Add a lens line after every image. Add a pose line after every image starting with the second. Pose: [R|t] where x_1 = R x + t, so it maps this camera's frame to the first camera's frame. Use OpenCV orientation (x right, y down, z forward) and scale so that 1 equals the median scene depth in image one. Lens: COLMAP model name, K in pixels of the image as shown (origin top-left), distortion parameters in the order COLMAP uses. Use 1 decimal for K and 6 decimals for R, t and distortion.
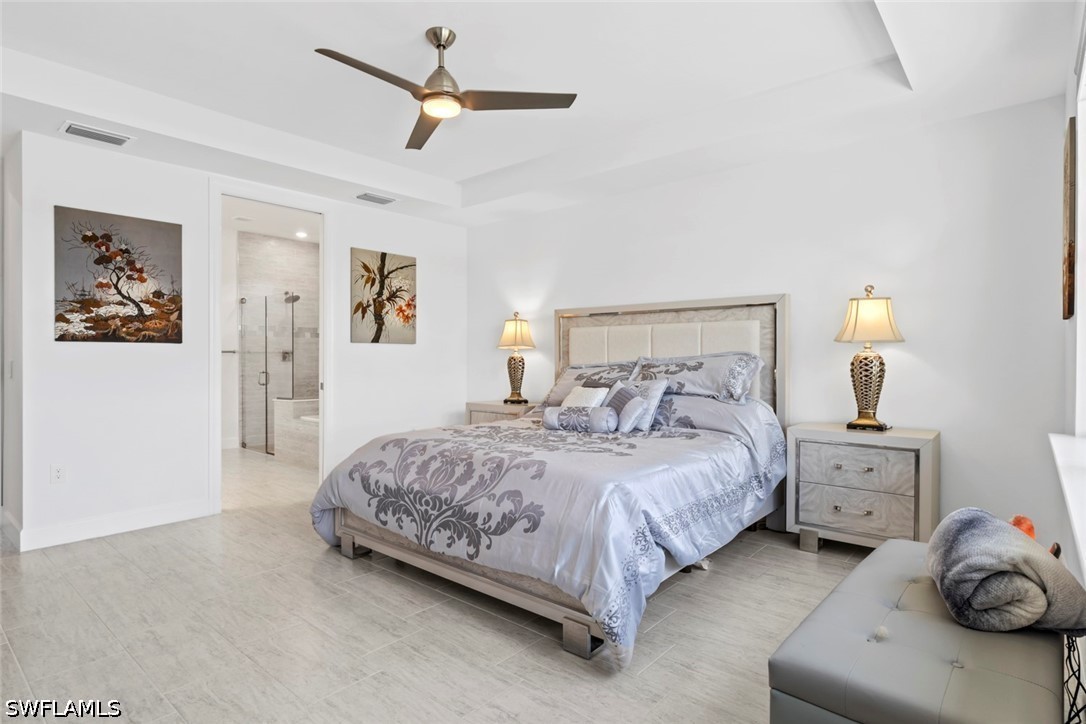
lens RADIAL K [[571.3, 0, 554.0], [0, 571.3, 363.9], [0, 0, 1]] dist [-0.011629, 0.004737]
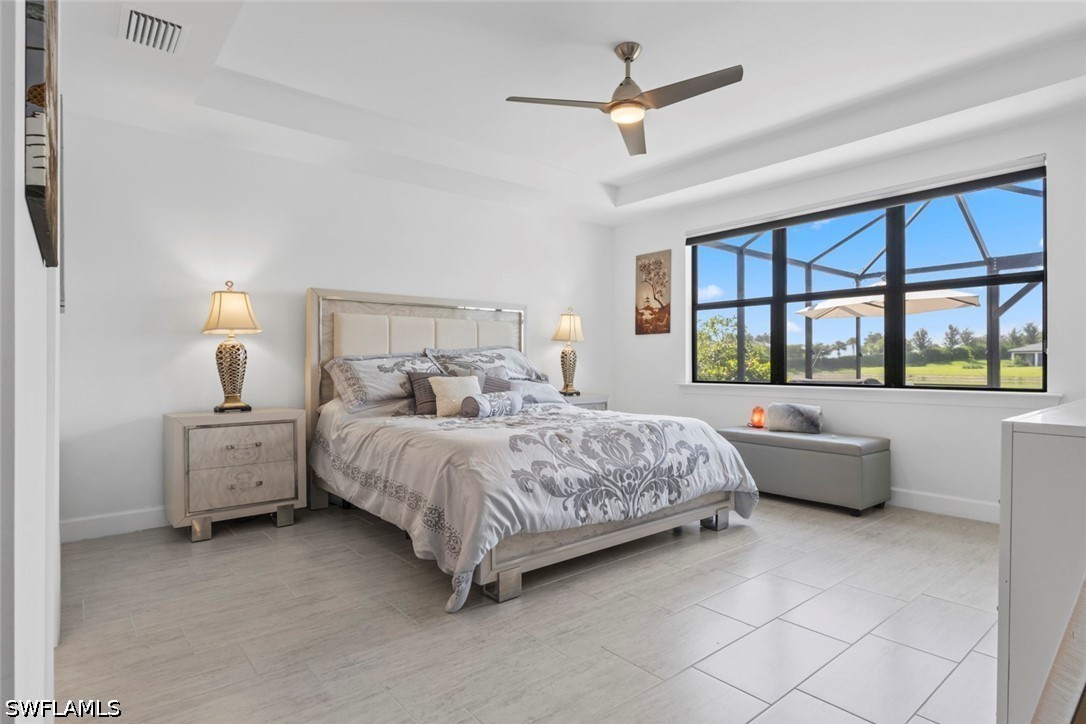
lens RADIAL K [[571.3, 0, 538.3], [0, 571.3, 362.9], [0, 0, 1]] dist [-0.011629, 0.004737]
pose [[0.177876, 0.000034, 0.984053, -1.305205], [0.014794, 0.999887, -0.002708, 0.031346], [-0.983942, 0.015039, 0.177855, 0.973651]]
